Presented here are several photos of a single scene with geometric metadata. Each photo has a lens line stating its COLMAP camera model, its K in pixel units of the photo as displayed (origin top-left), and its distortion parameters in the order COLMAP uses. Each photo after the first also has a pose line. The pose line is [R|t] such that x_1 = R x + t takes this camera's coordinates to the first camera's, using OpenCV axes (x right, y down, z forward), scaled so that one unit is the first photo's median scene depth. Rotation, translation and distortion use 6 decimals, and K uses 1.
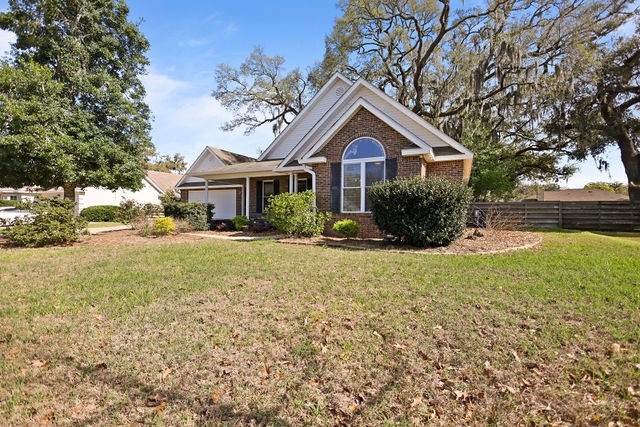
lens RADIAL K [[296.4, 0, 327.1], [0, 296.4, 214.8], [0, 0, 1]] dist [0.000306, -0.000218]
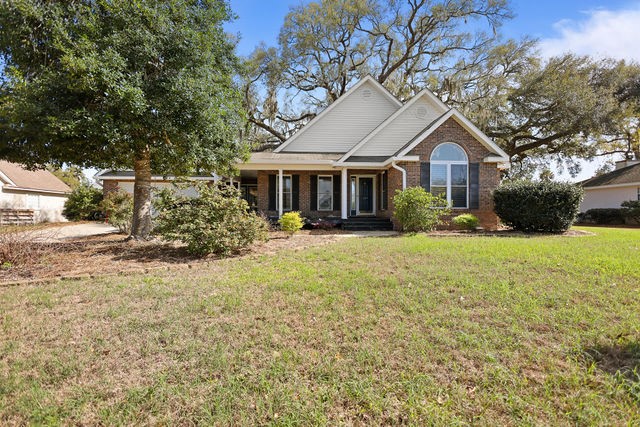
lens RADIAL K [[296.4, 0, 324.5], [0, 296.4, 210.4], [0, 0, 1]] dist [0.000306, -0.000218]
pose [[0.867453, 0.006280, 0.497479, -0.678496], [0.007463, 0.999644, -0.025633, 0.020603], [-0.497463, 0.025948, 0.867097, 0.200411]]
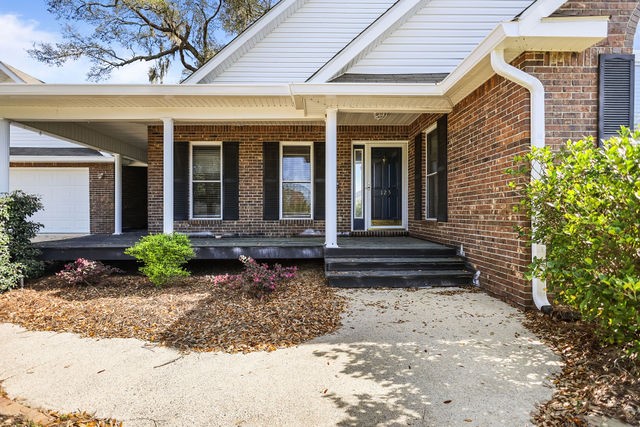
lens RADIAL K [[296.4, 0, 315.2], [0, 296.4, 213.1], [0, 0, 1]] dist [0.000306, -0.000218]
pose [[0.899518, -0.002290, 0.436879, -0.304841], [0.009260, 0.999862, -0.013825, -0.012747], [-0.436787, 0.016482, 0.899414, 0.706992]]
